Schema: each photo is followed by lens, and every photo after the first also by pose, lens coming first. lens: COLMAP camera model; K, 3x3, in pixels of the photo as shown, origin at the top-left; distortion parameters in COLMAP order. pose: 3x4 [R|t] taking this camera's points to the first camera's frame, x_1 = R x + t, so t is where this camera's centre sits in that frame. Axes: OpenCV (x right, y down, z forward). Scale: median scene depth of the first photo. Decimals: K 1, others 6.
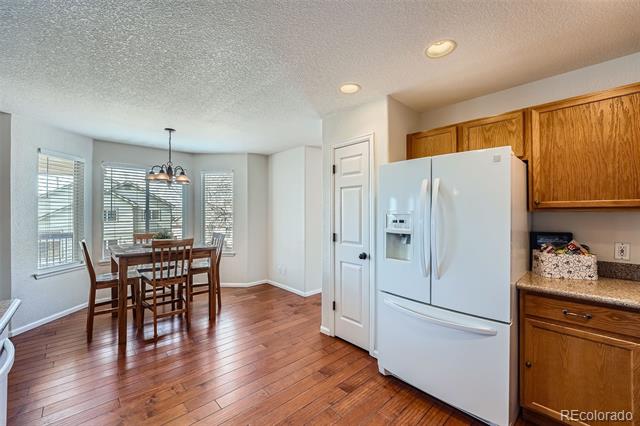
lens RADIAL K [[263.2, 0, 319.6], [0, 263.2, 210.5], [0, 0, 1]] dist [-0.002152, -0.000563]
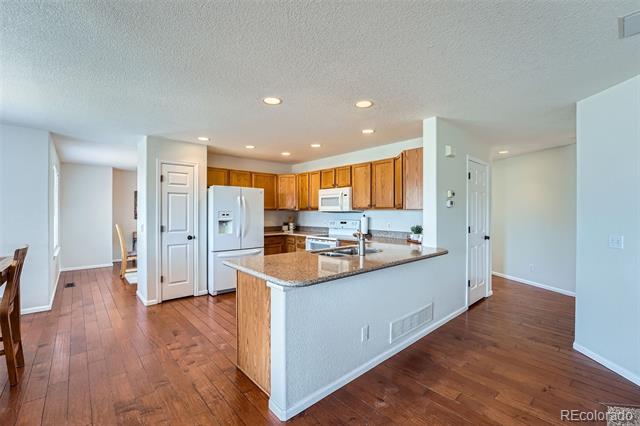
lens RADIAL K [[273.8, 0, 319.8], [0, 273.8, 210.7], [0, 0, 1]] dist [-0.016689, -0.000093]
pose [[0.008749, -0.002664, 0.999958, -1.462412], [-0.010952, 0.999936, 0.002759, -0.004172], [-0.999902, -0.010975, 0.008719, 0.191937]]
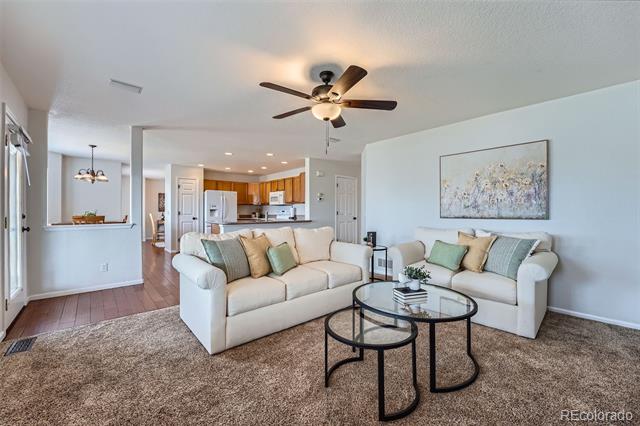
lens RADIAL K [[263.2, 0, 318.0], [0, 263.2, 213.3], [0, 0, 1]] dist [-0.002152, -0.000563]
pose [[0.025409, -0.007643, 0.999648, -2.687943], [-0.011783, 0.999899, 0.007945, 0.073556], [-0.999608, -0.011981, 0.025316, -0.449602]]
